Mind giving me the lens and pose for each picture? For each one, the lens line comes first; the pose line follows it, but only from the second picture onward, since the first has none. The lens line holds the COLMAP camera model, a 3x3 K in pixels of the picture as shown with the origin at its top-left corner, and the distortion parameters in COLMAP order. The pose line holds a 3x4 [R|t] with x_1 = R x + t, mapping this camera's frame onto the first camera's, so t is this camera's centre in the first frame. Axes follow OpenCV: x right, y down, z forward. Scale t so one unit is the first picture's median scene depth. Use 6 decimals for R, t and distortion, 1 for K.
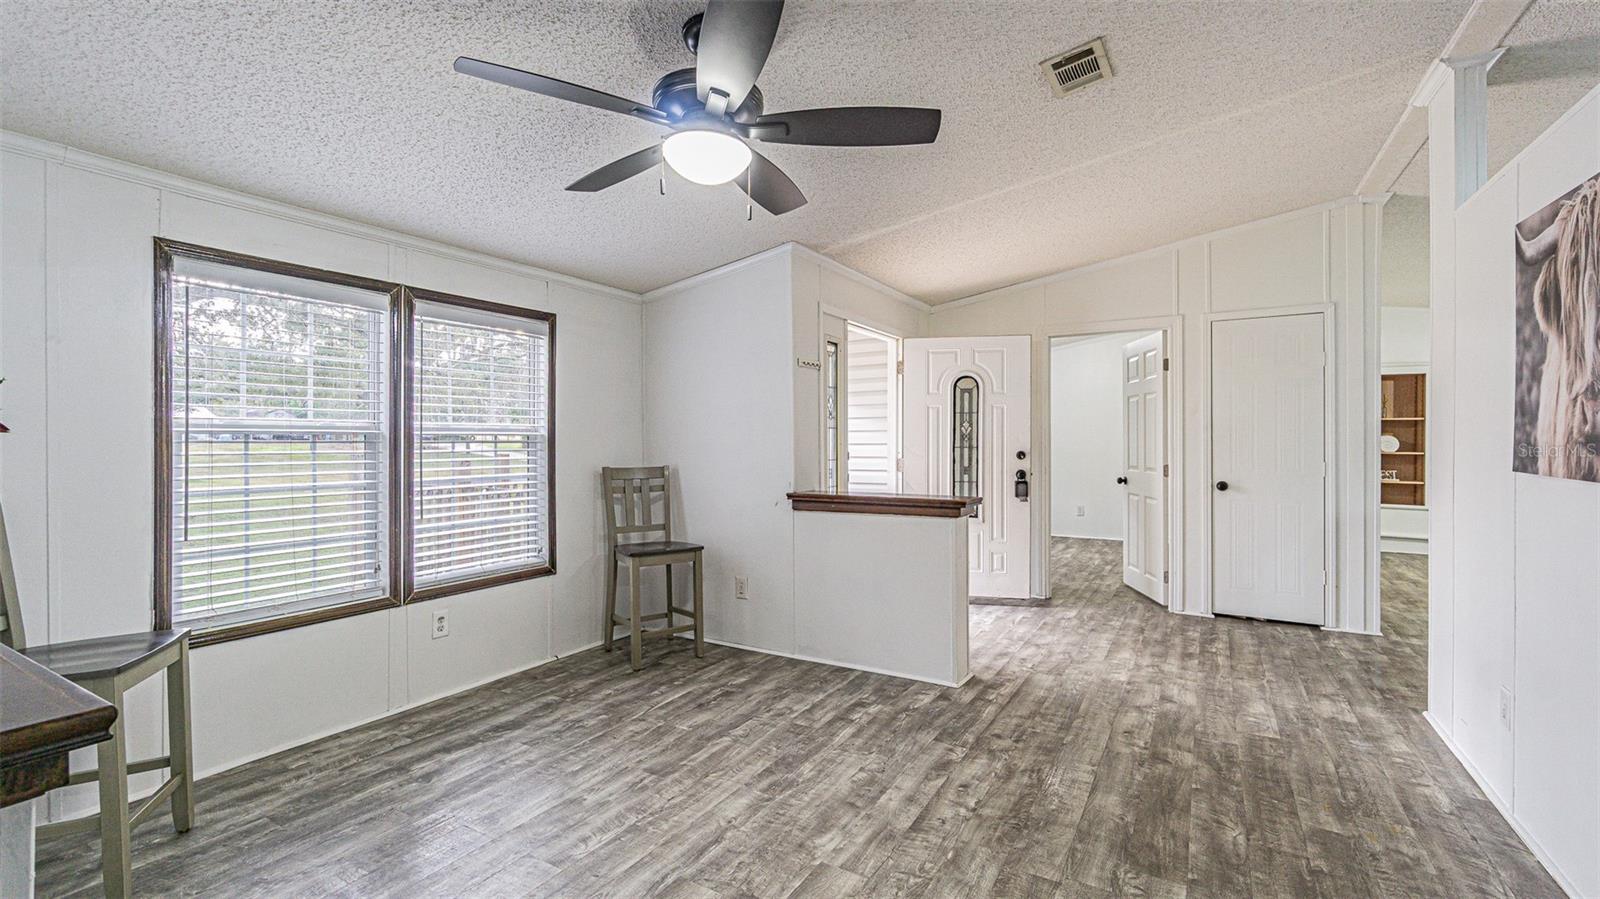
lens RADIAL K [[687.0, 0, 794.8], [0, 687.0, 439.7], [0, 0, 1]] dist [-0.006439, 0.002118]
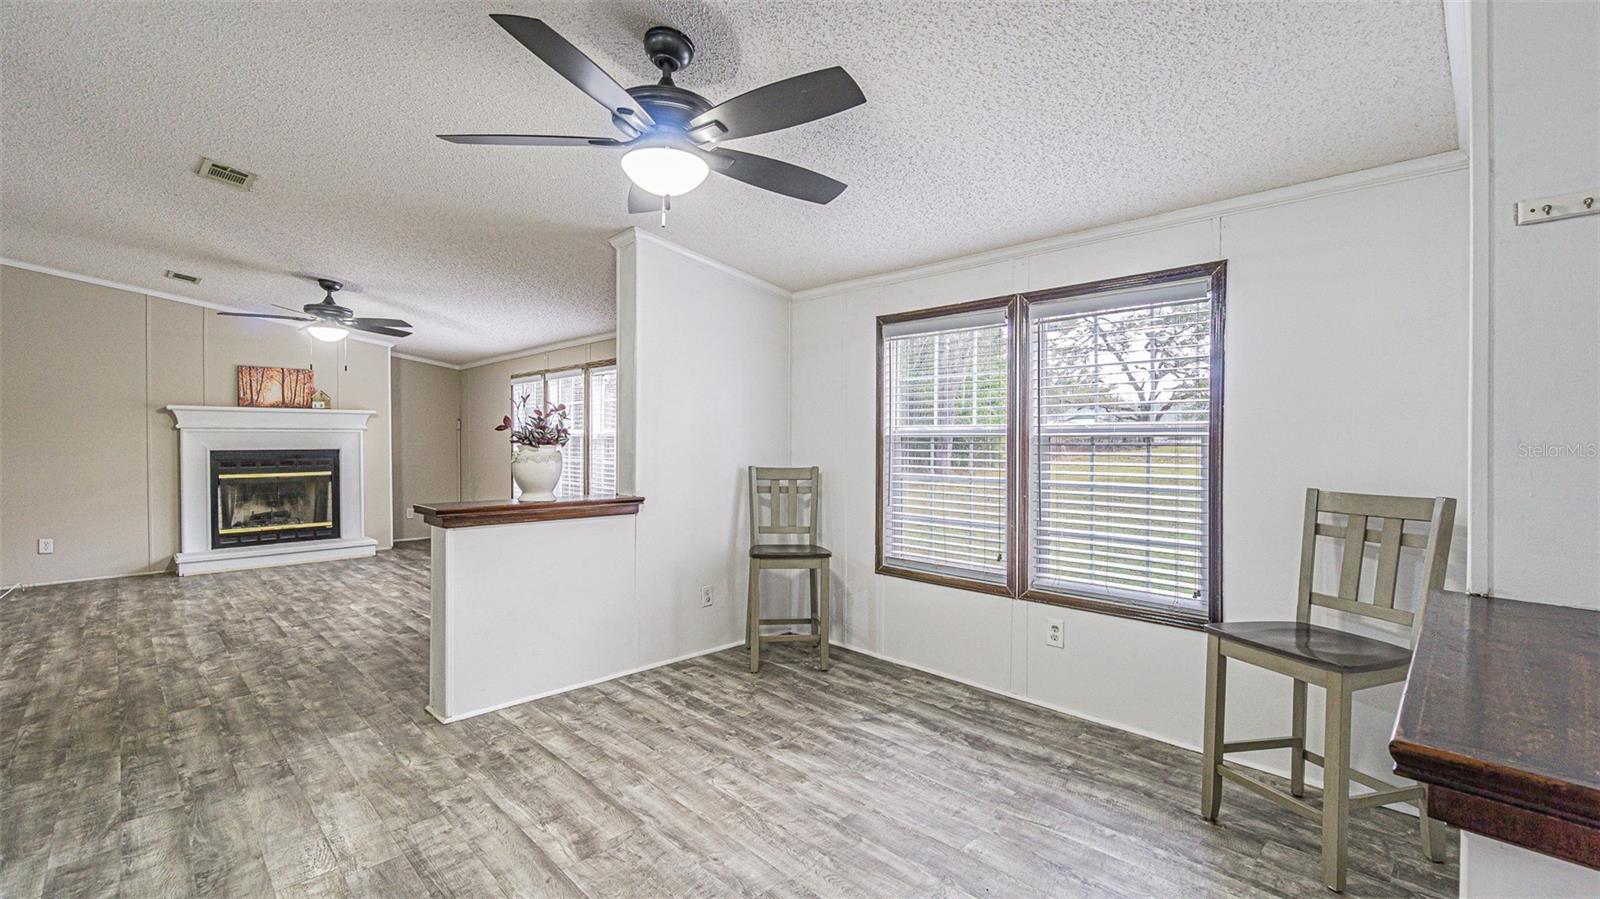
lens RADIAL K [[687.0, 0, 793.0], [0, 687.0, 445.1], [0, 0, 1]] dist [-0.006439, 0.002118]
pose [[-0.254611, 0.008406, -0.967007, 0.683744], [-0.001211, 0.999959, 0.009011, -0.005008], [0.967043, 0.003465, -0.254590, 1.196454]]
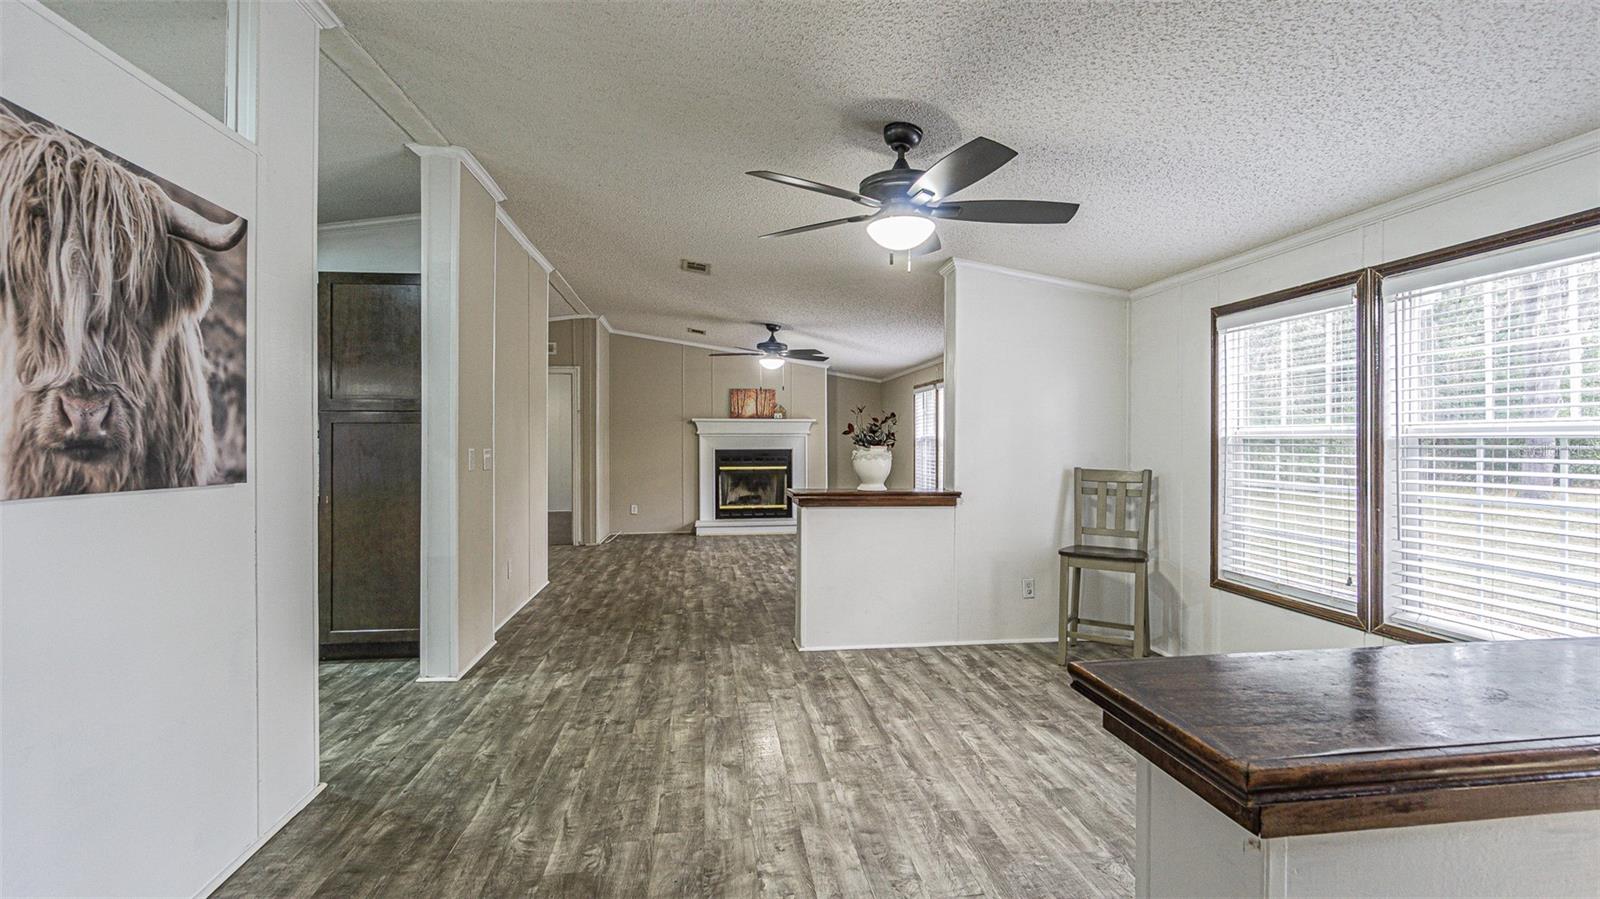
lens RADIAL K [[687.0, 0, 793.1], [0, 687.0, 439.4], [0, 0, 1]] dist [-0.006439, 0.002118]
pose [[-0.783764, -0.002167, -0.621055, 0.707229], [-0.000587, 0.999996, -0.002748, -0.003569], [0.621059, -0.001789, -0.783762, 1.573983]]
